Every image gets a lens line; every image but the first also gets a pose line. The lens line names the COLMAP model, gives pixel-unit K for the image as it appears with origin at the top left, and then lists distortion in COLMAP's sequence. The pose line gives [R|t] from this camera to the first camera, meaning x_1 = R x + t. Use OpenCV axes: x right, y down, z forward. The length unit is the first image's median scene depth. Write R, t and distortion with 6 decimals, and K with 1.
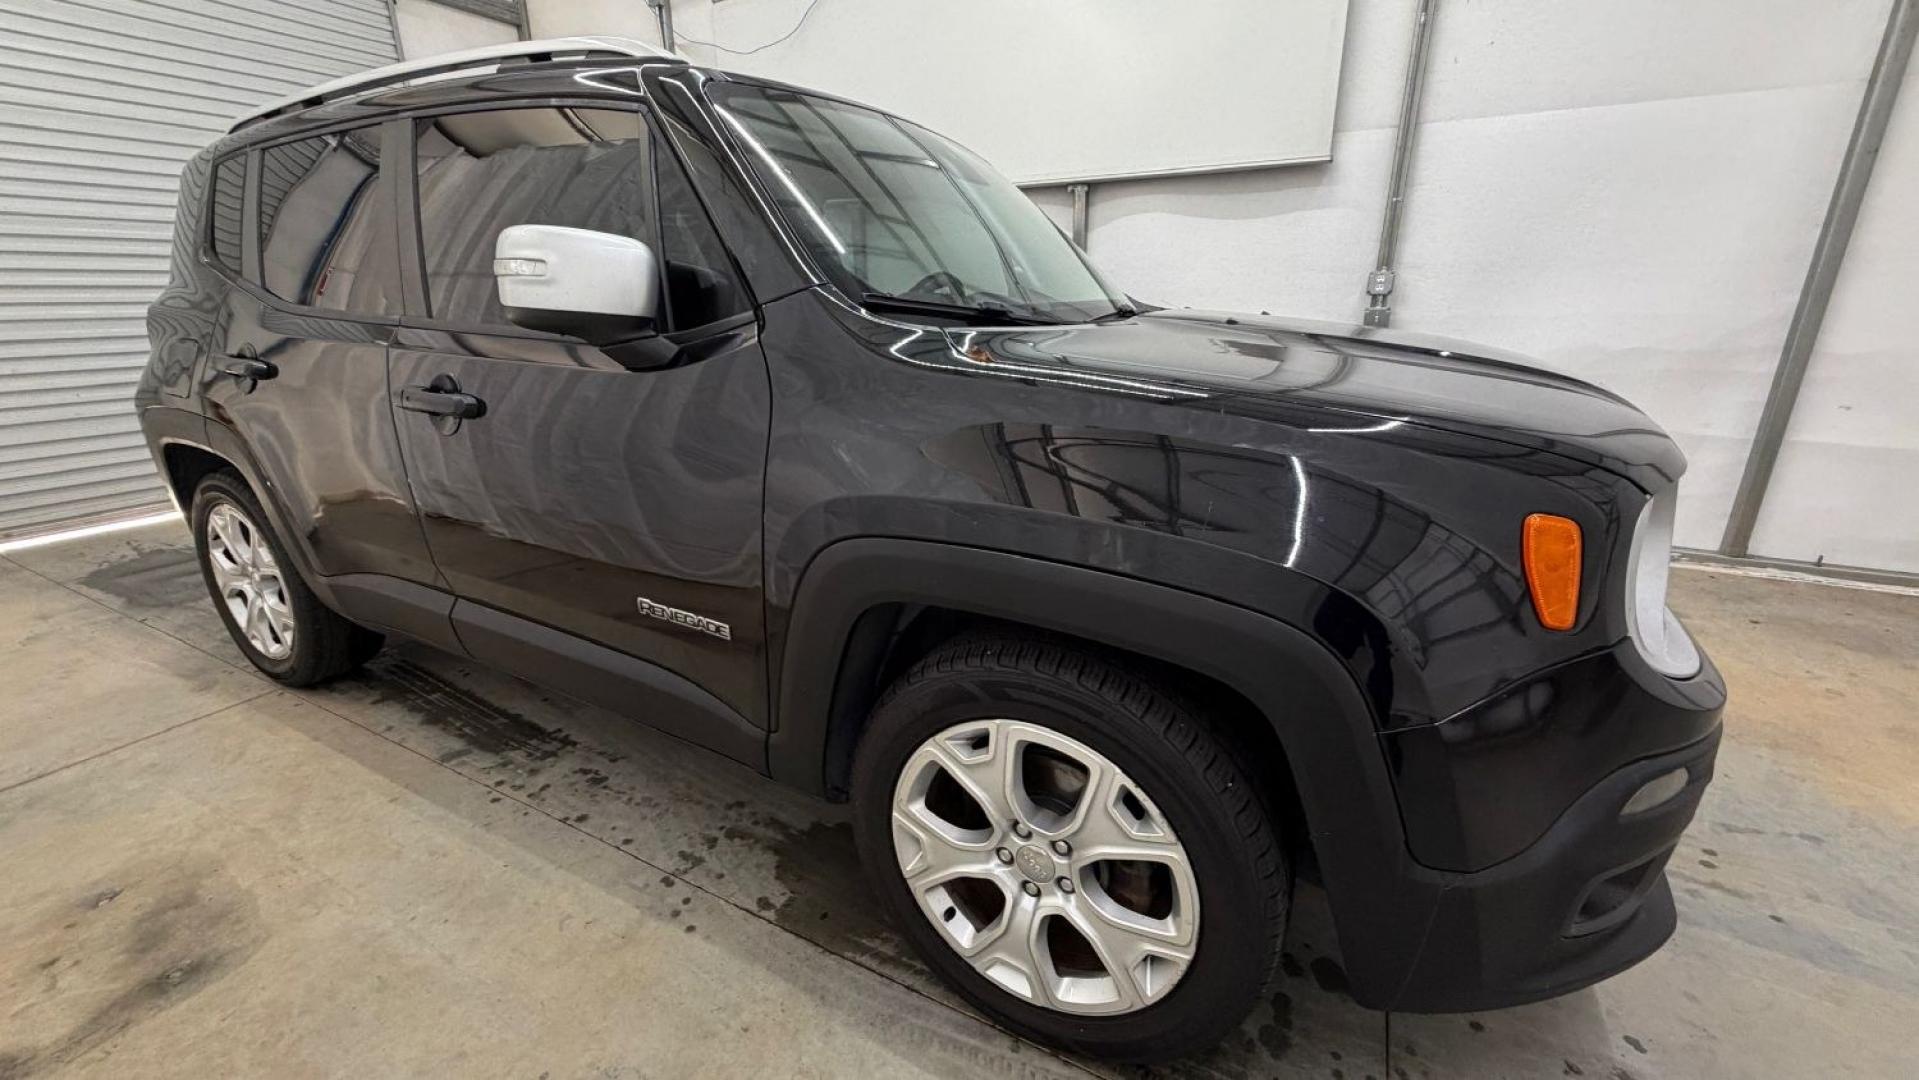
lens RADIAL K [[747.2, 0, 940.3], [0, 747.2, 548.9], [0, 0, 1]] dist [0.001663, -0.000439]
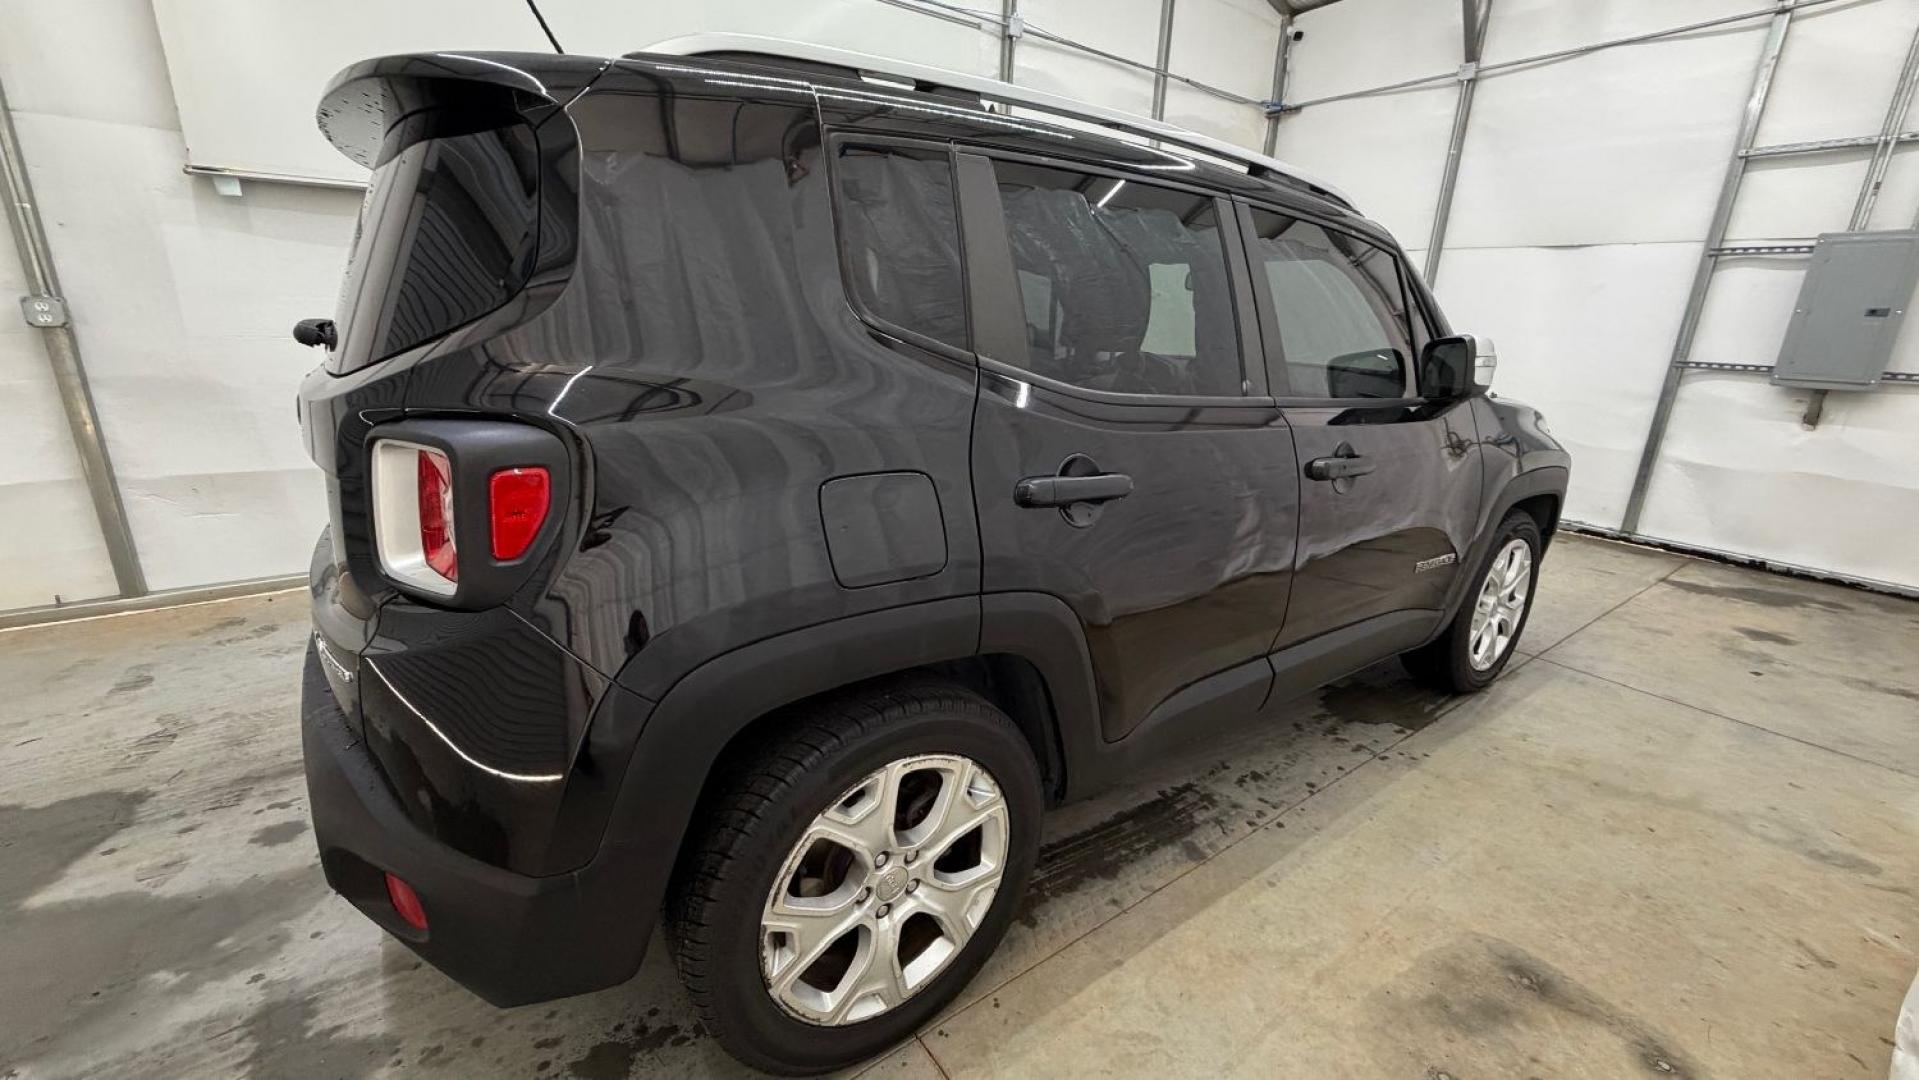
lens RADIAL K [[791.7, 0, 958.2], [0, 791.7, 544.4], [0, 0, 1]] dist [0.000696, 0.000434]
pose [[0.413921, -0.227890, 0.881326, -1.783943], [0.267062, 0.955956, 0.121761, -0.323877], [-0.870257, 0.184969, 0.456551, 0.854628]]
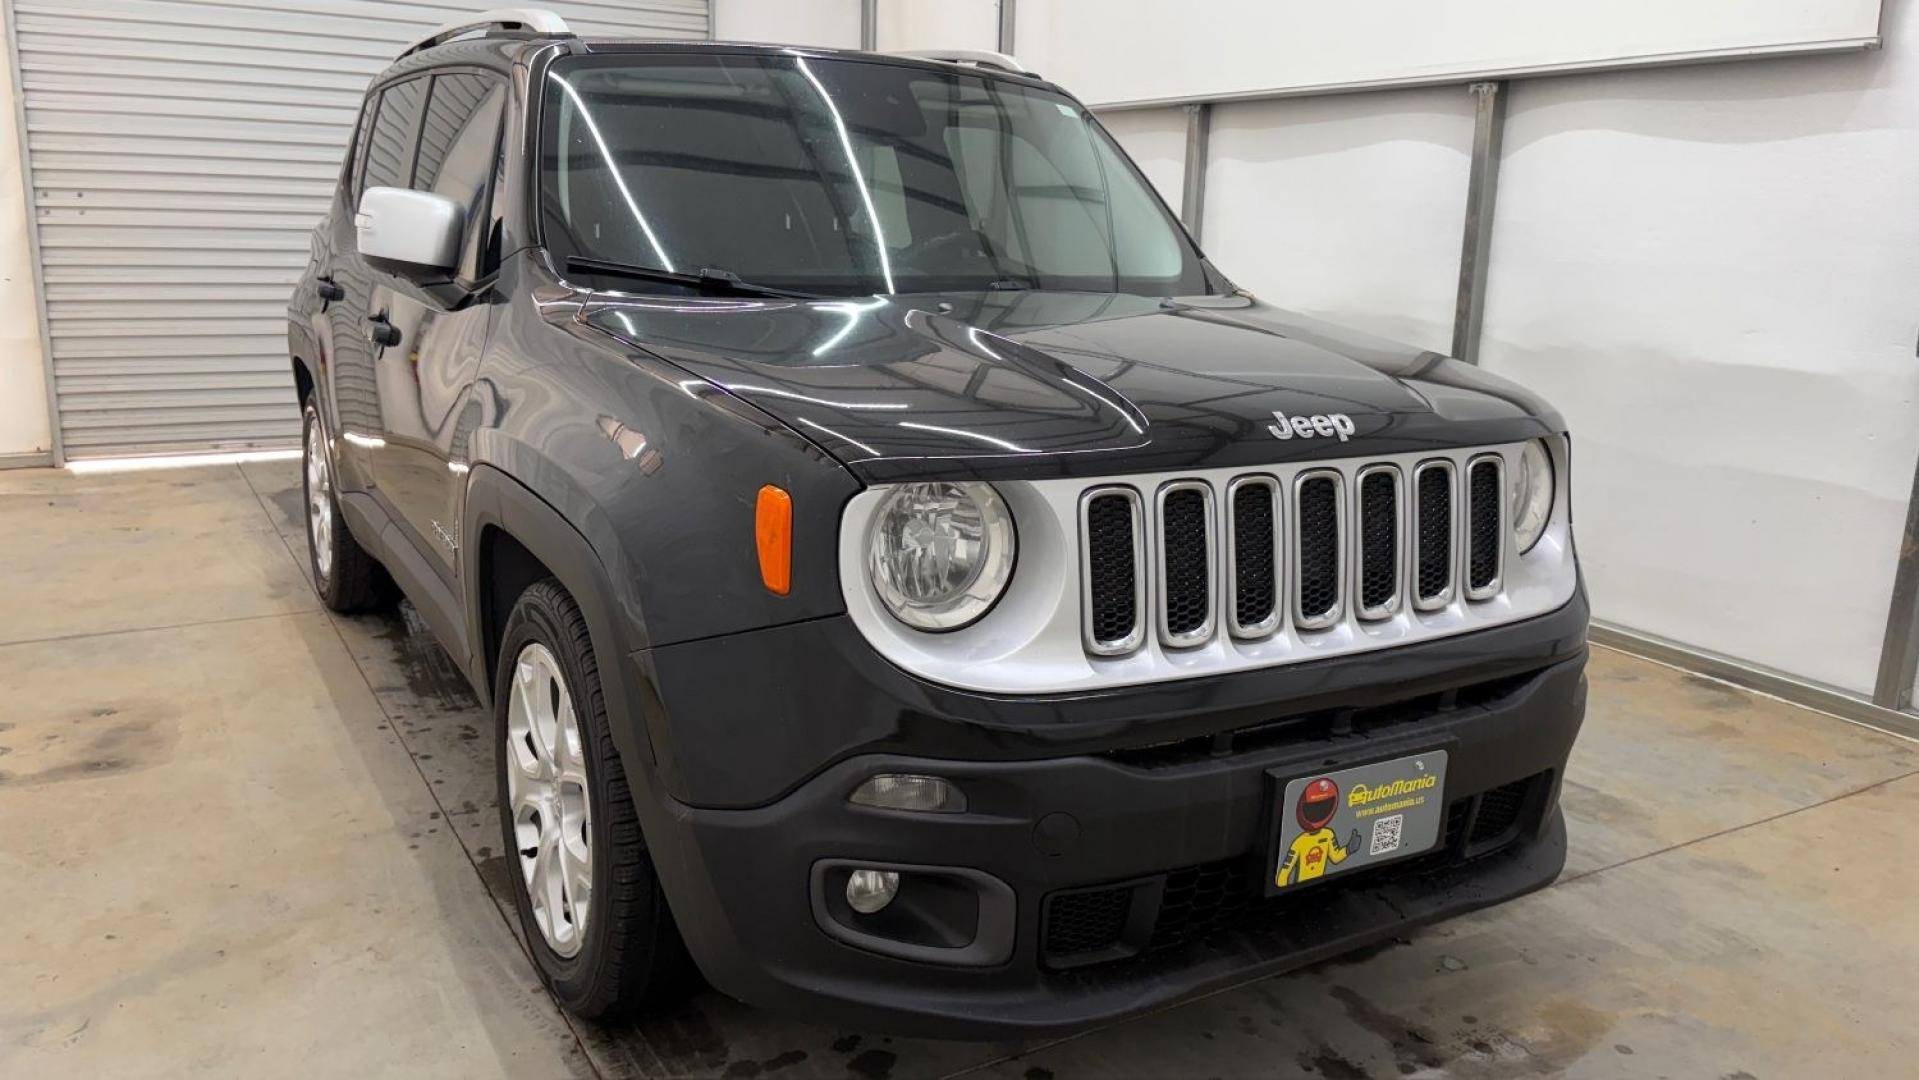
lens RADIAL K [[1442.2, 0, 964.9], [0, 1442.2, 573.7], [0, 0, 1]] dist [0.034580, -0.011064]
pose [[0.855752, 0.160596, -0.491830, 1.041580], [-0.202529, 0.978727, -0.032806, 0.044364], [0.476099, 0.127684, 0.870073, -0.356461]]
